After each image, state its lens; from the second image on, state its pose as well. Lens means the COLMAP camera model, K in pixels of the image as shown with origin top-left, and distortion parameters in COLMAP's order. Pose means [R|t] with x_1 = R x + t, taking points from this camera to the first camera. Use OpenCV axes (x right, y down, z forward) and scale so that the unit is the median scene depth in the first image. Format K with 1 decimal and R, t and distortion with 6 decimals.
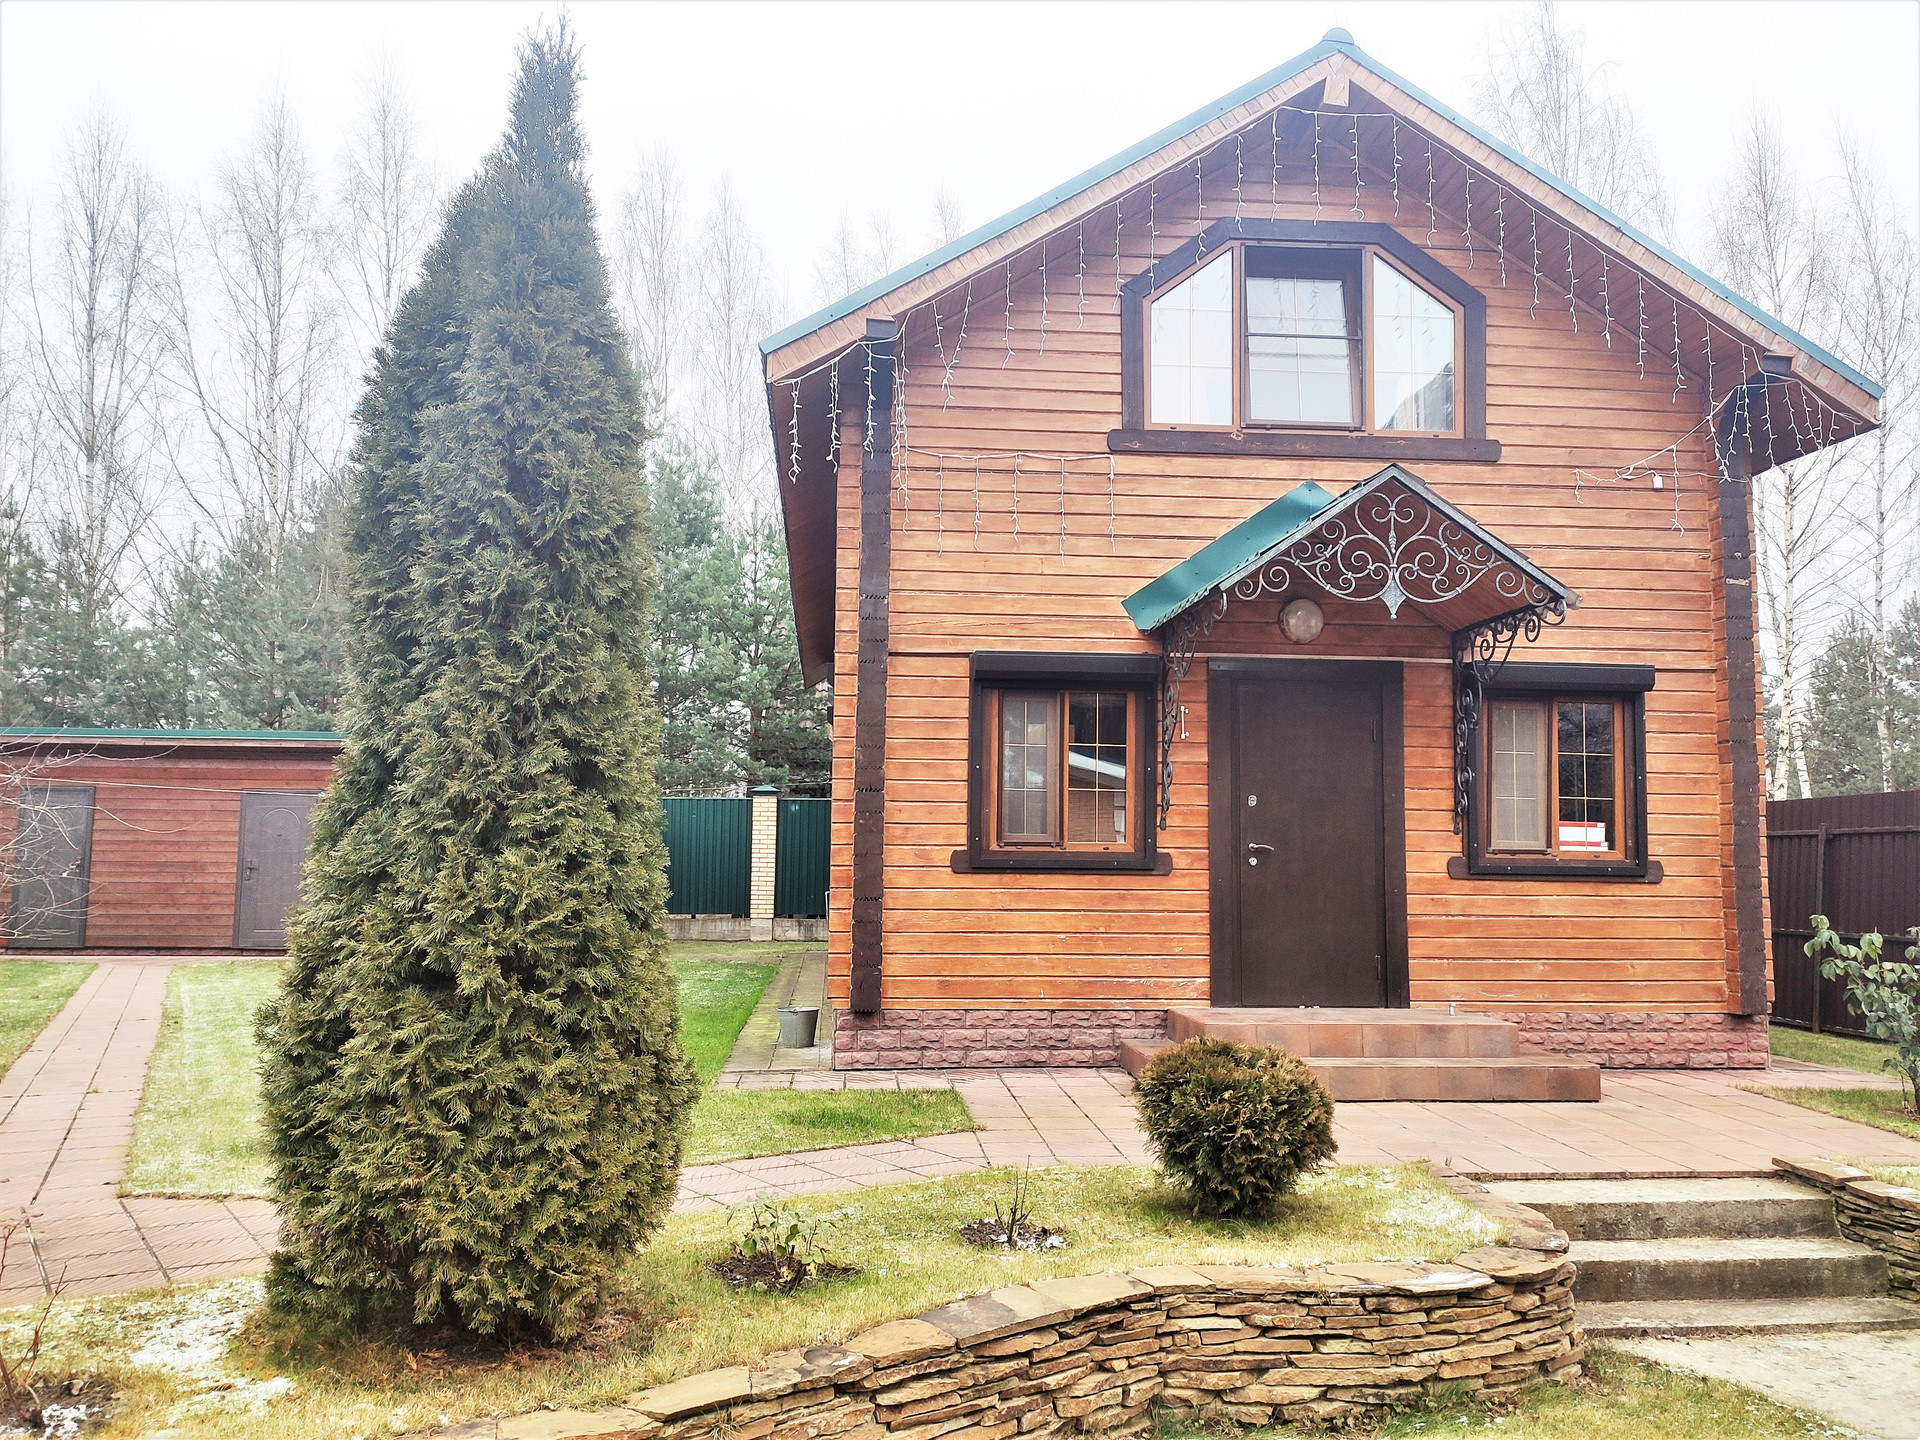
lens RADIAL K [[1426.2, 0, 964.7], [0, 1426.2, 727.1], [0, 0, 1]] dist [0.050231, -0.063335]
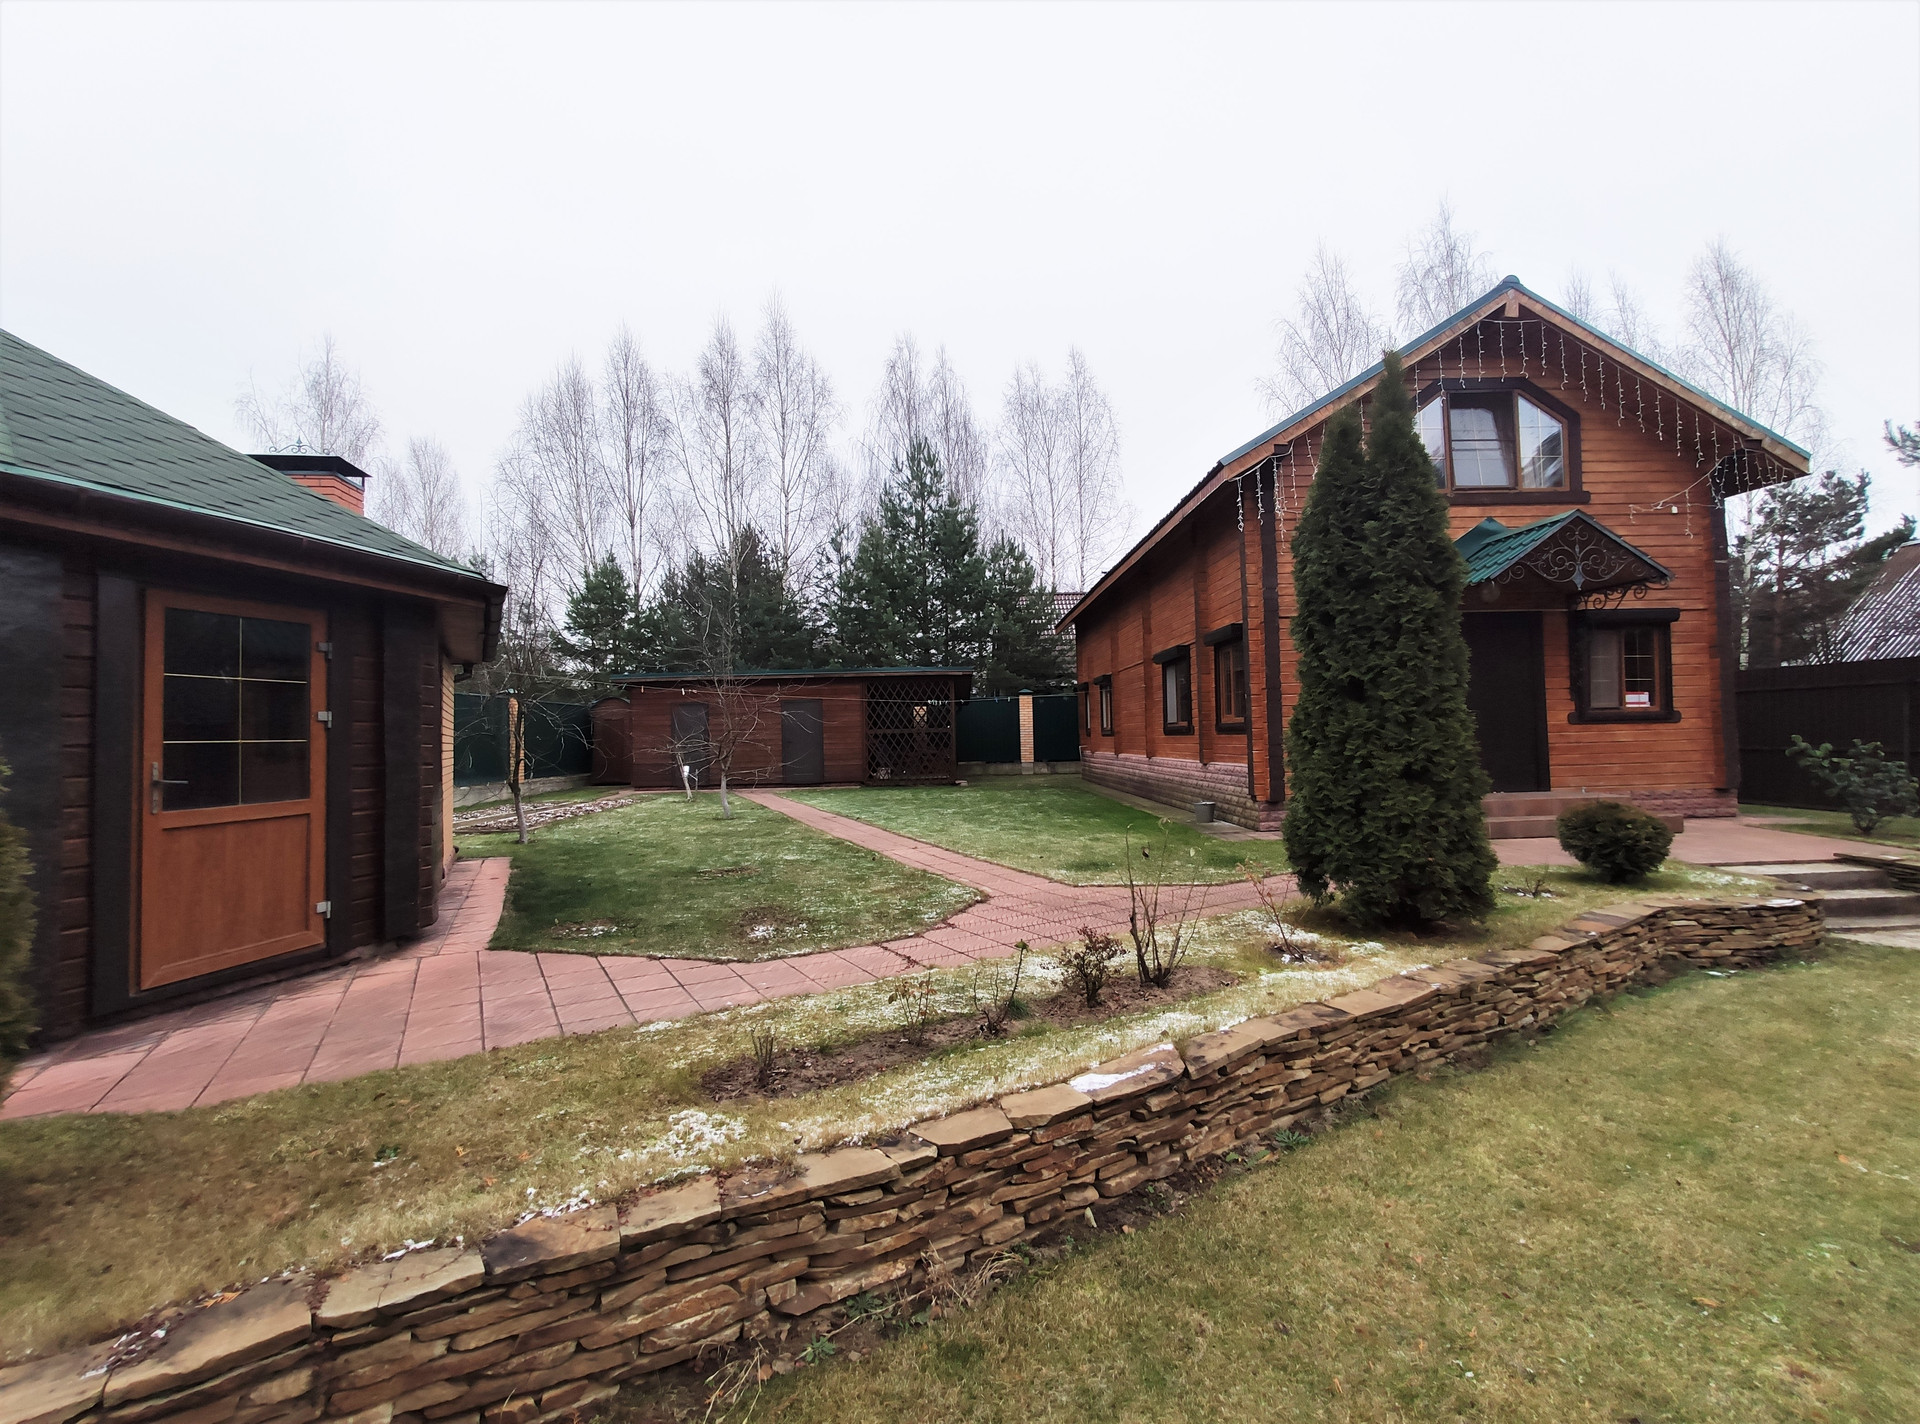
lens RADIAL K [[831.6, 0, 946.1], [0, 831.6, 704.5], [0, 0, 1]] dist [-0.021093, 0.007638]
pose [[0.997288, -0.036189, -0.064081, -0.420073], [0.040025, 0.997419, 0.059618, -0.019070], [0.061758, -0.062021, 0.996162, -0.147356]]
